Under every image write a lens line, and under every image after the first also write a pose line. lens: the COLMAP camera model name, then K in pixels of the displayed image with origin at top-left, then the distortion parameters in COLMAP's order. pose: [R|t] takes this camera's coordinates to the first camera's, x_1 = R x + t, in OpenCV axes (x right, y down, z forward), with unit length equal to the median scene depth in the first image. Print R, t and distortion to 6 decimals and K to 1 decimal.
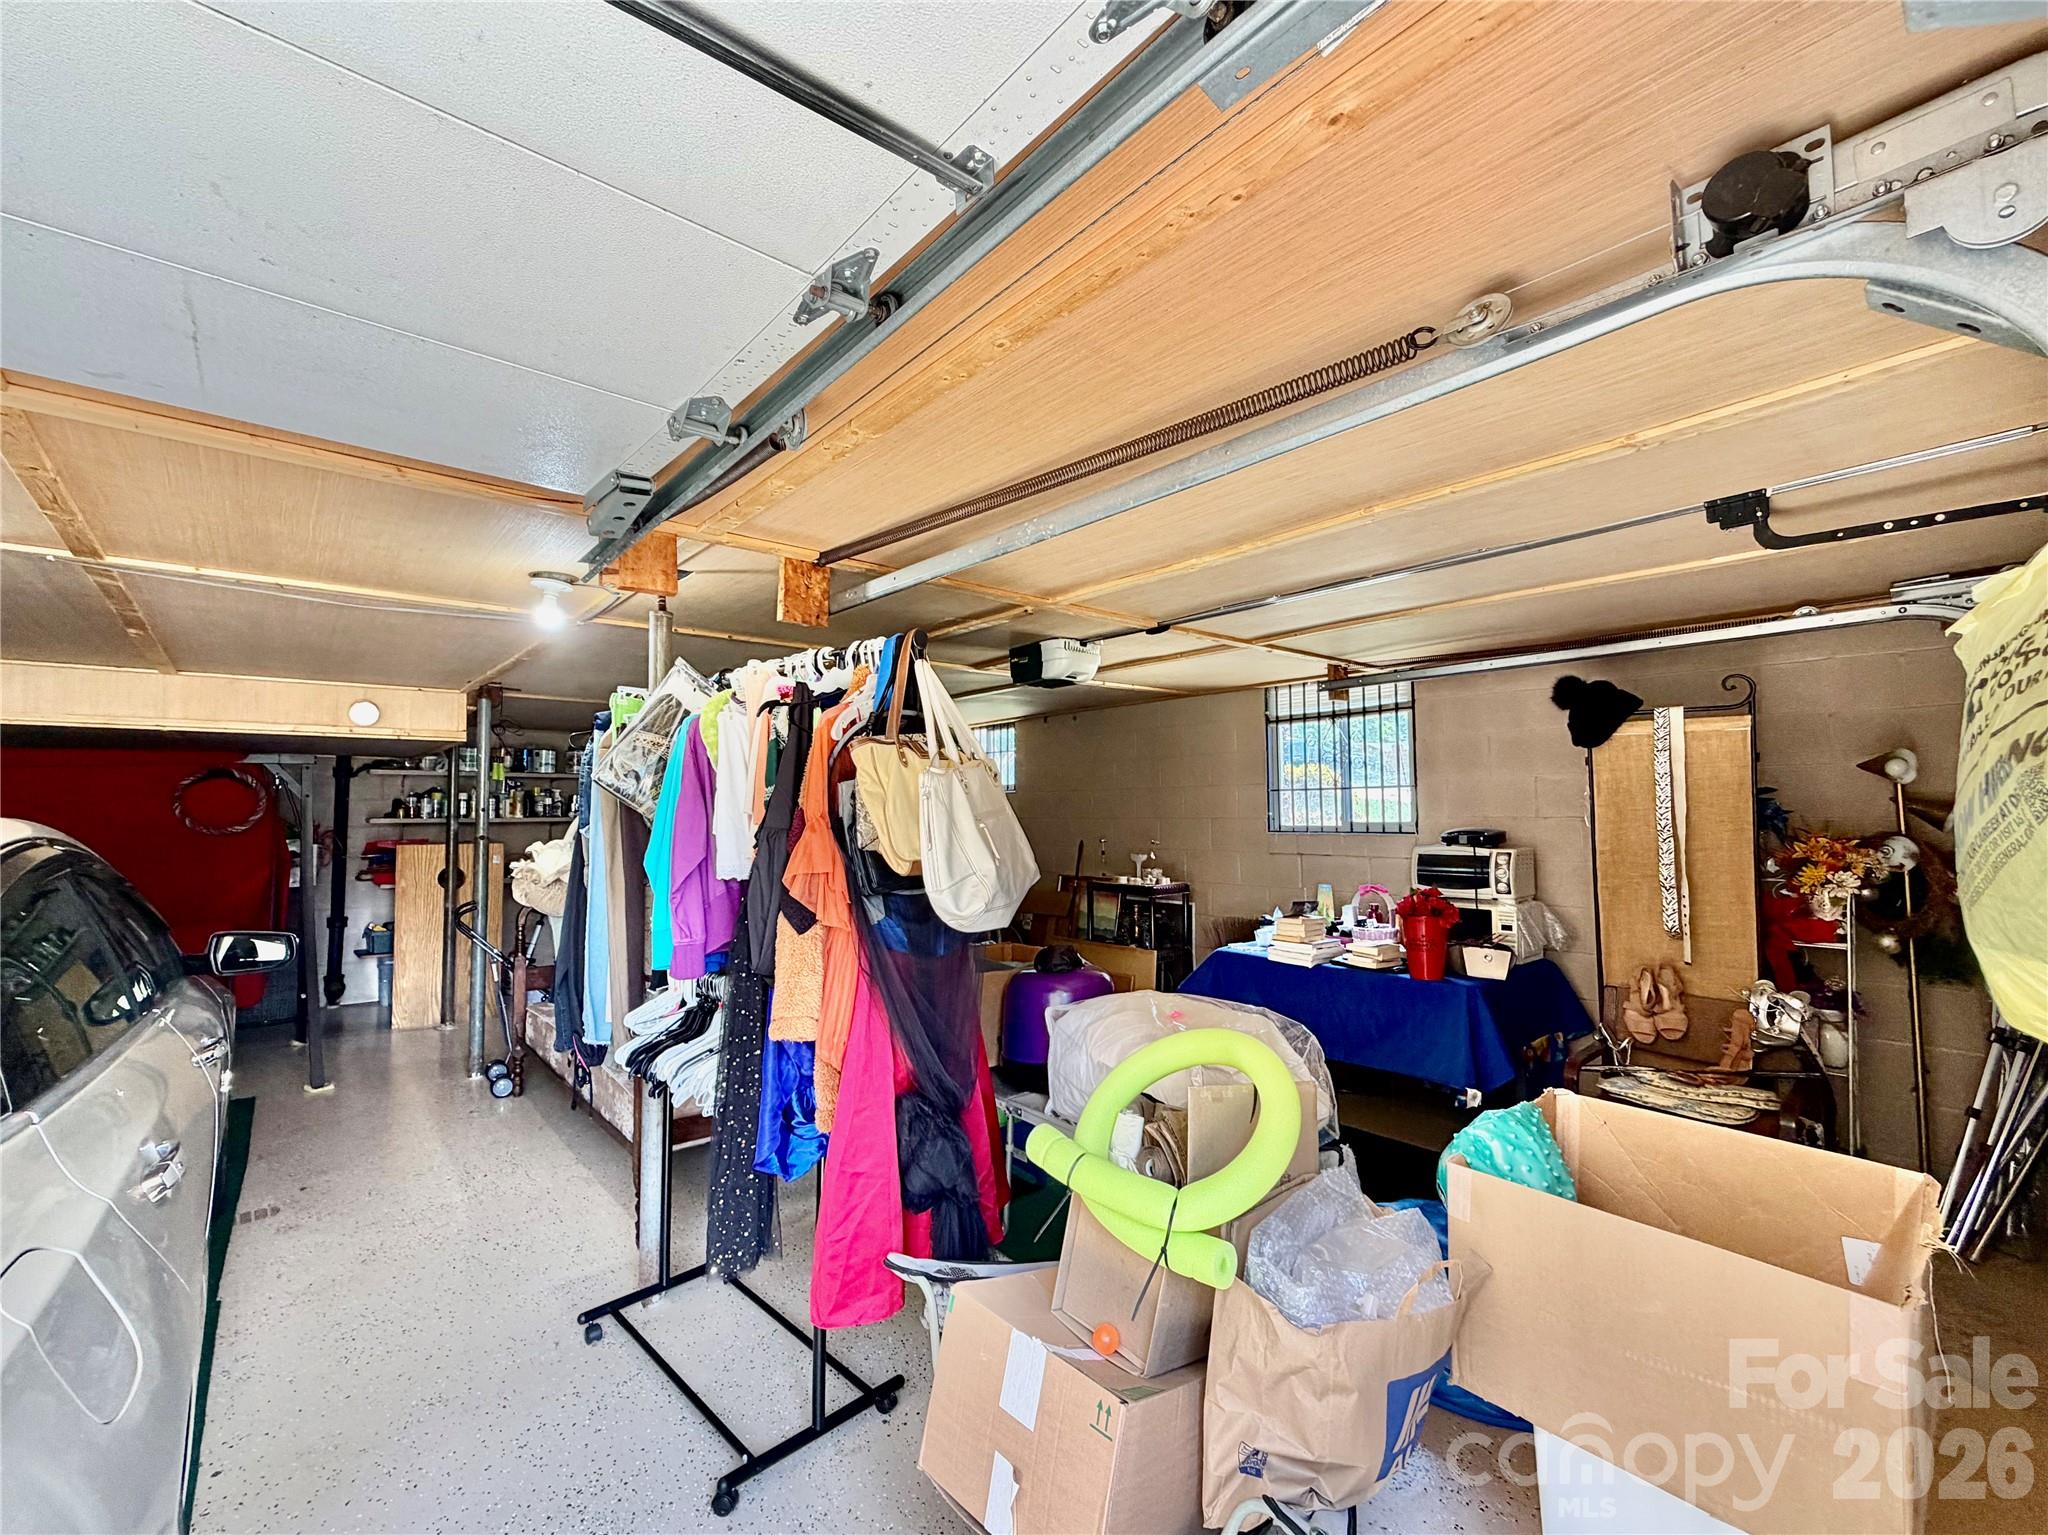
lens RADIAL K [[839.6, 0, 1045.7], [0, 839.6, 768.8], [0, 0, 1]] dist [-0.000629, 0.000375]
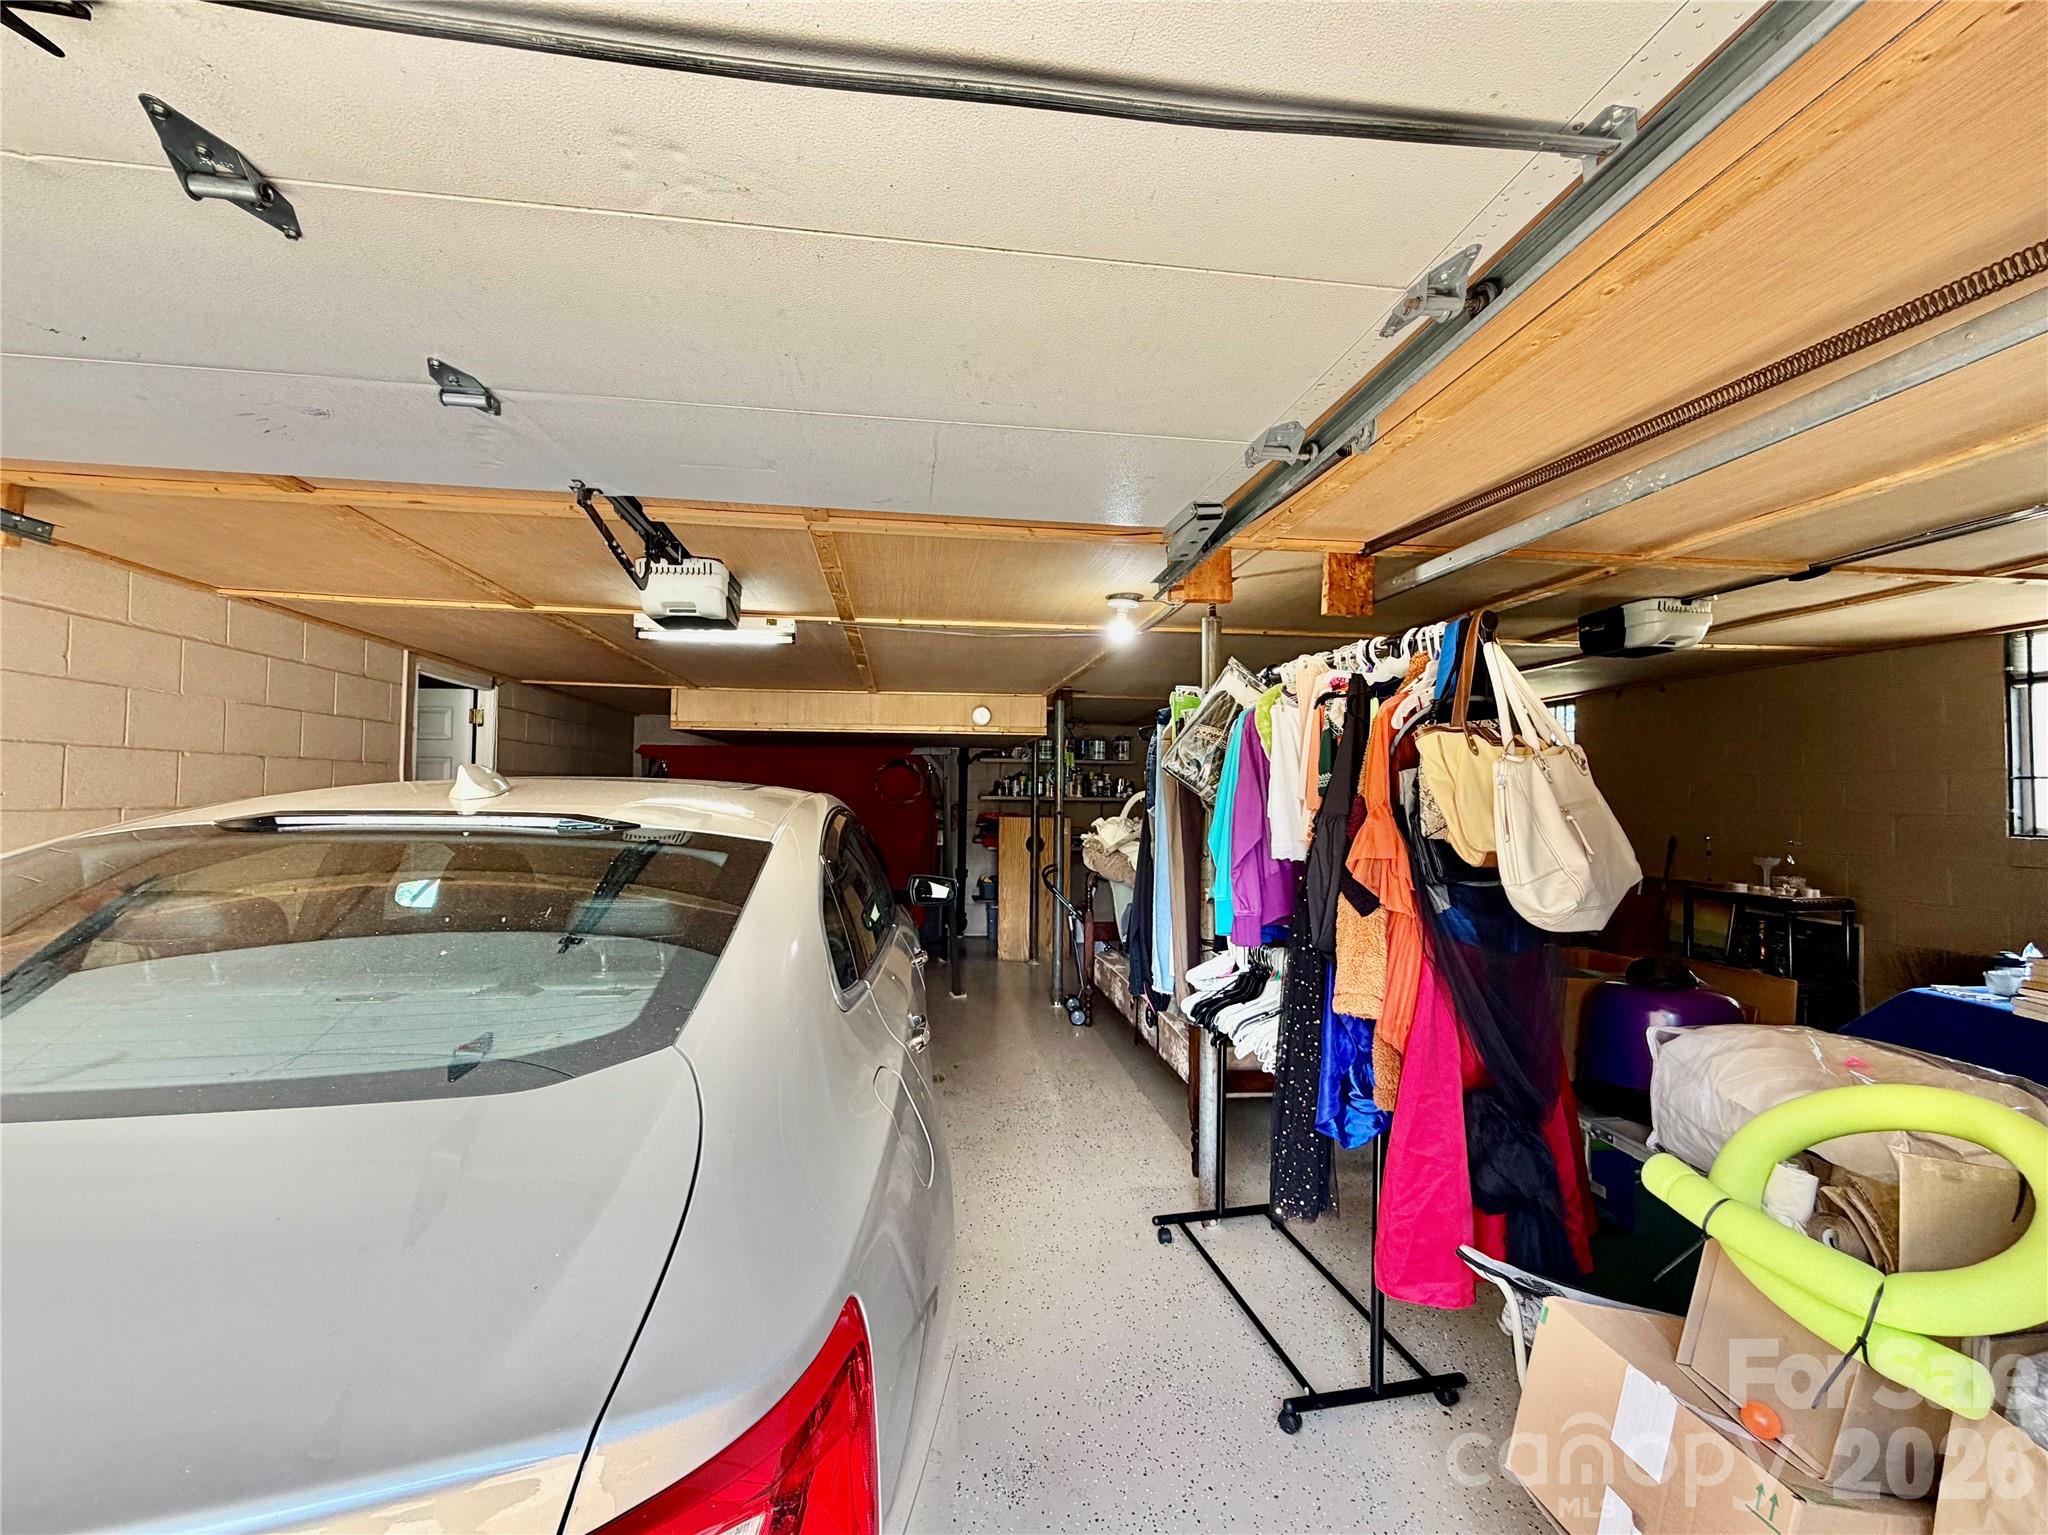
lens RADIAL K [[839.6, 0, 1011.6], [0, 839.6, 767.4], [0, 0, 1]] dist [-0.000629, 0.000375]
pose [[0.830333, -0.002219, -0.557264, -0.062928], [0.013713, 0.999771, 0.016450, -0.009727], [0.557099, -0.021301, 0.830173, -0.093565]]
